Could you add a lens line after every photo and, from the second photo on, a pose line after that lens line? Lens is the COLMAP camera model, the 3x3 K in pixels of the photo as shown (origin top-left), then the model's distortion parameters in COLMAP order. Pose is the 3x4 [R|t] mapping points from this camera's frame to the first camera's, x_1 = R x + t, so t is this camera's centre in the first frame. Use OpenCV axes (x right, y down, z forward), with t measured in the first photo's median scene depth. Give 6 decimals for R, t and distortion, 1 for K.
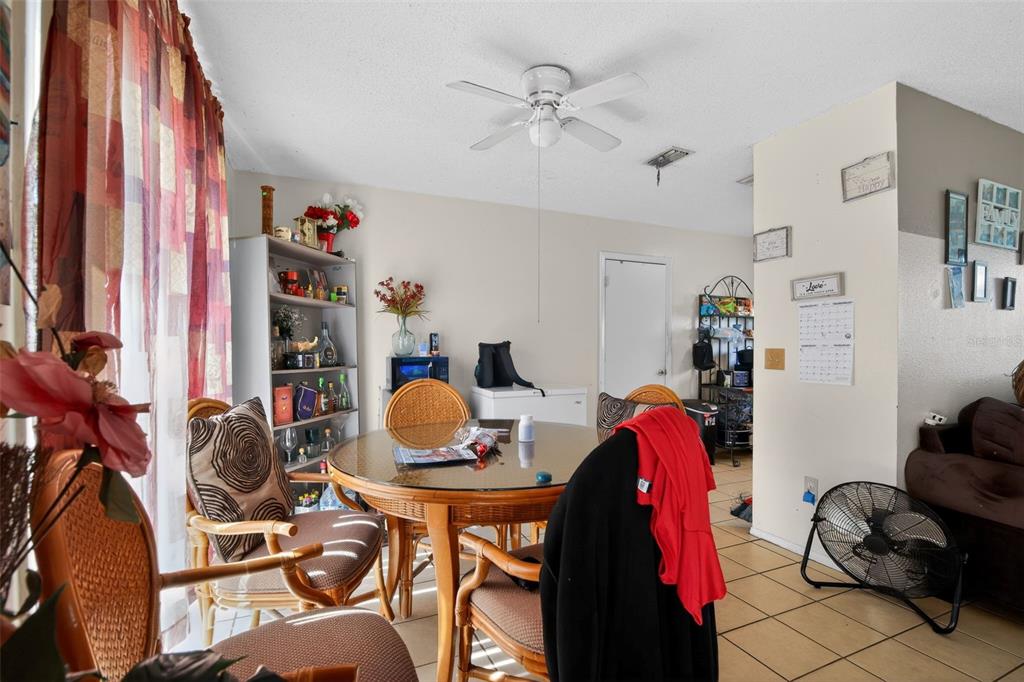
lens RADIAL K [[473.5, 0, 511.2], [0, 473.5, 344.6], [0, 0, 1]] dist [-0.023660, 0.001976]
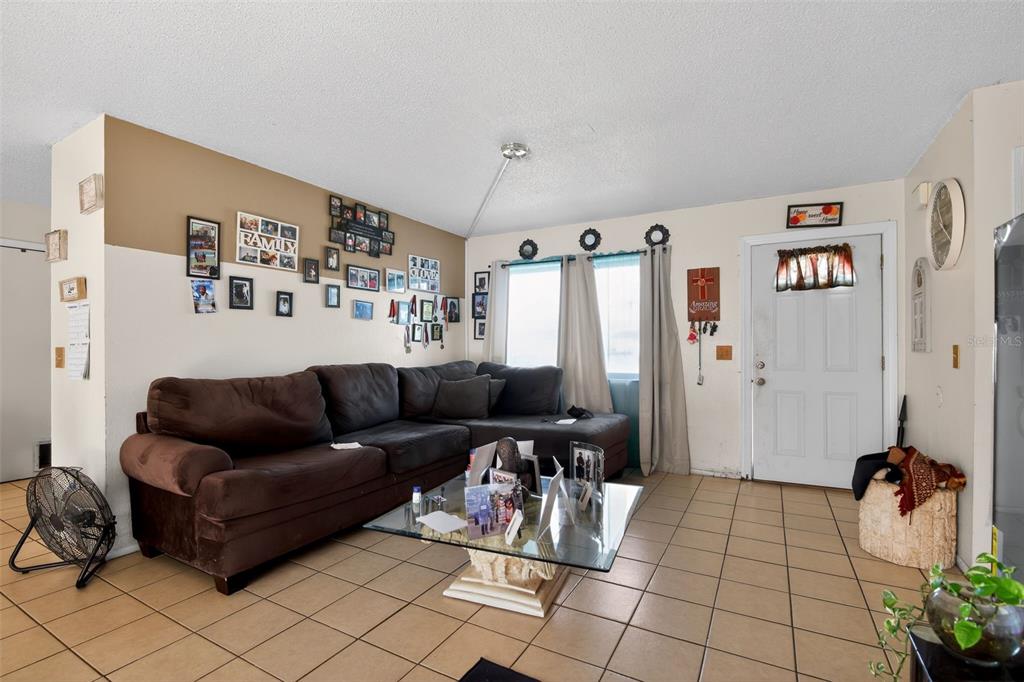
lens RADIAL K [[473.5, 0, 515.5], [0, 473.5, 342.6], [0, 0, 1]] dist [-0.023660, 0.001976]
pose [[0.781722, 0.002423, 0.623623, 0.811508], [0.003173, 0.999964, -0.007863, 0.010919], [-0.623619, 0.008125, 0.781686, -0.470968]]
